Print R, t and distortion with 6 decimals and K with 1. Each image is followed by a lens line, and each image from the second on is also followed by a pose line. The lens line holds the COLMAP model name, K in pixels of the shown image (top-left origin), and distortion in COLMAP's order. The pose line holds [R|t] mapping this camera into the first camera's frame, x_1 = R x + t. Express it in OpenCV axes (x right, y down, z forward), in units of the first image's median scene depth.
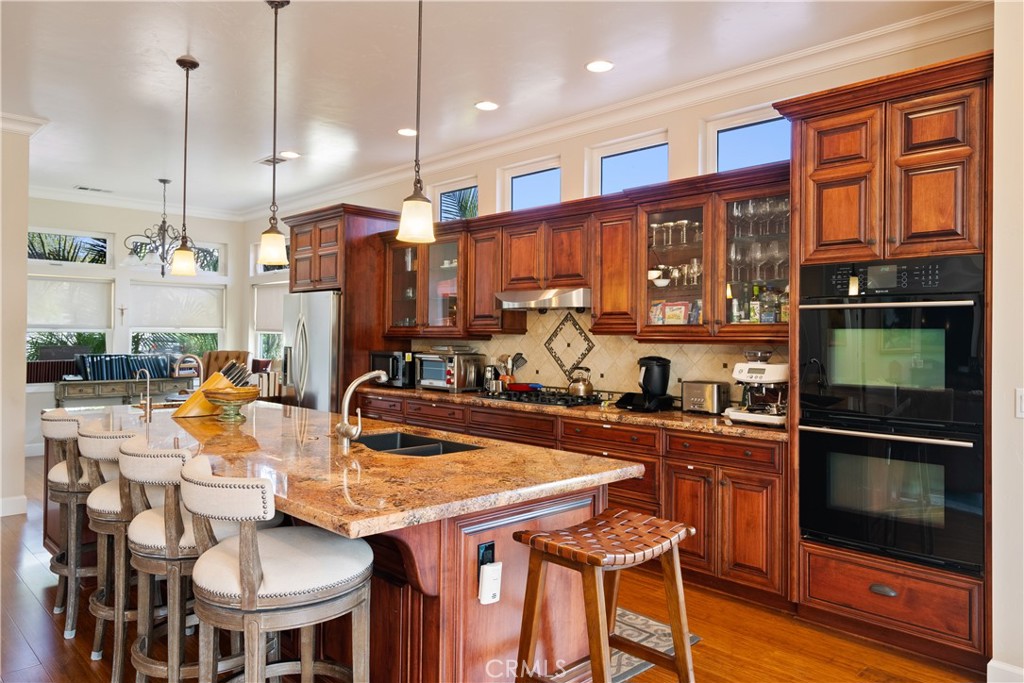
lens RADIAL K [[707.9, 0, 513.0], [0, 707.9, 332.7], [0, 0, 1]] dist [0.011317, 0.001633]
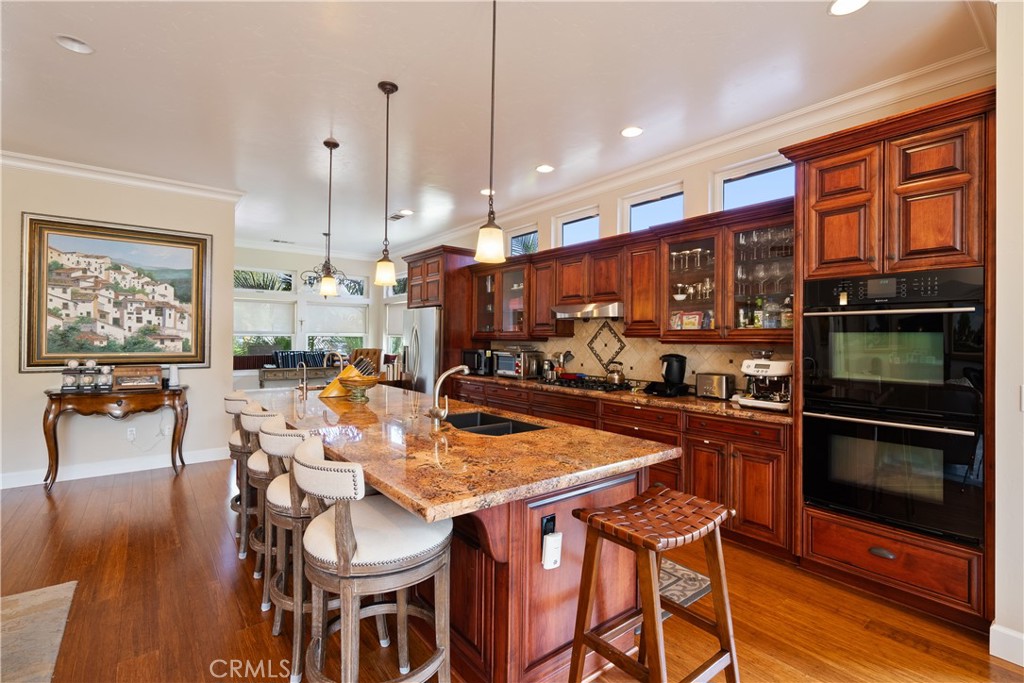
lens RADIAL K [[470.0, 0, 511.1], [0, 470.0, 337.0], [0, 0, 1]] dist [-0.003054, 0.001956]
pose [[0.994561, -0.001065, -0.104152, -0.009506], [0.001232, 0.999998, 0.001544, 0.000320], [0.104150, -0.001664, 0.994560, 0.119101]]
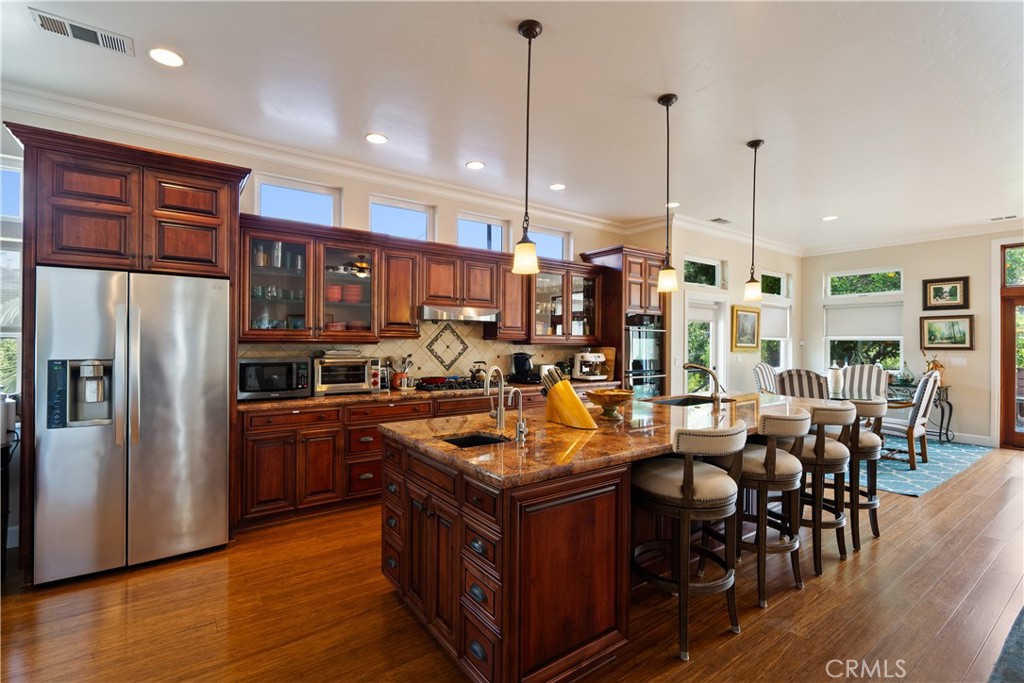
lens RADIAL K [[470.0, 0, 508.8], [0, 470.0, 339.4], [0, 0, 1]] dist [-0.003054, 0.001956]
pose [[0.136406, -0.003967, 0.990645, -1.075151], [-0.011374, 0.999920, 0.005570, -0.005237], [-0.990588, -0.012027, 0.136350, 0.984614]]
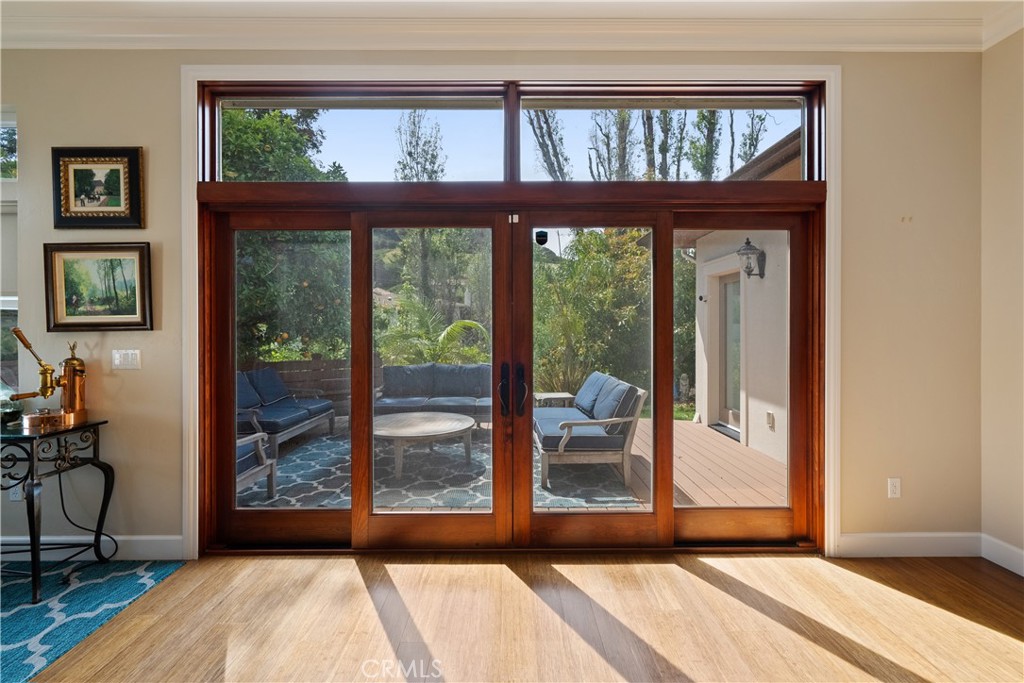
lens RADIAL K [[470.0, 0, 507.4], [0, 470.0, 330.4], [0, 0, 1]] dist [-0.003054, 0.001956]
pose [[-0.722608, -0.012548, 0.691144, -0.098172], [-0.010345, 0.999920, 0.007338, 0.012958], [-0.691181, -0.001847, -0.722680, -0.221151]]
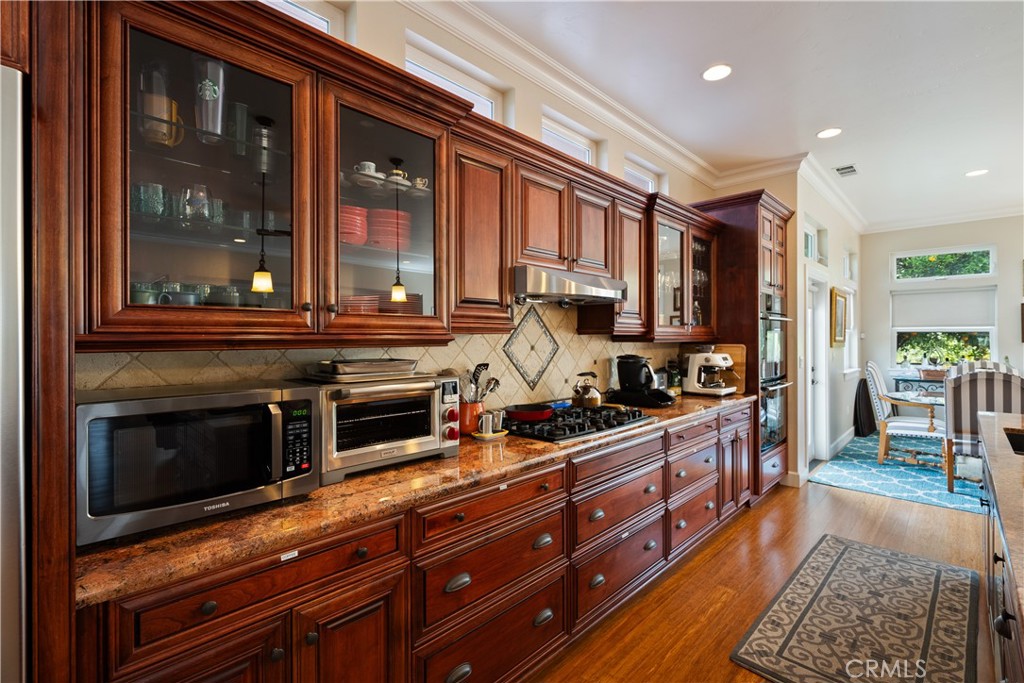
lens RADIAL K [[470.0, 0, 508.6], [0, 470.0, 338.5], [0, 0, 1]] dist [-0.003054, 0.001956]
pose [[-0.042552, -0.015698, 0.998971, -0.563195], [-0.006144, 0.999862, 0.015450, -0.000331], [-0.999075, -0.005480, -0.042643, 1.367477]]
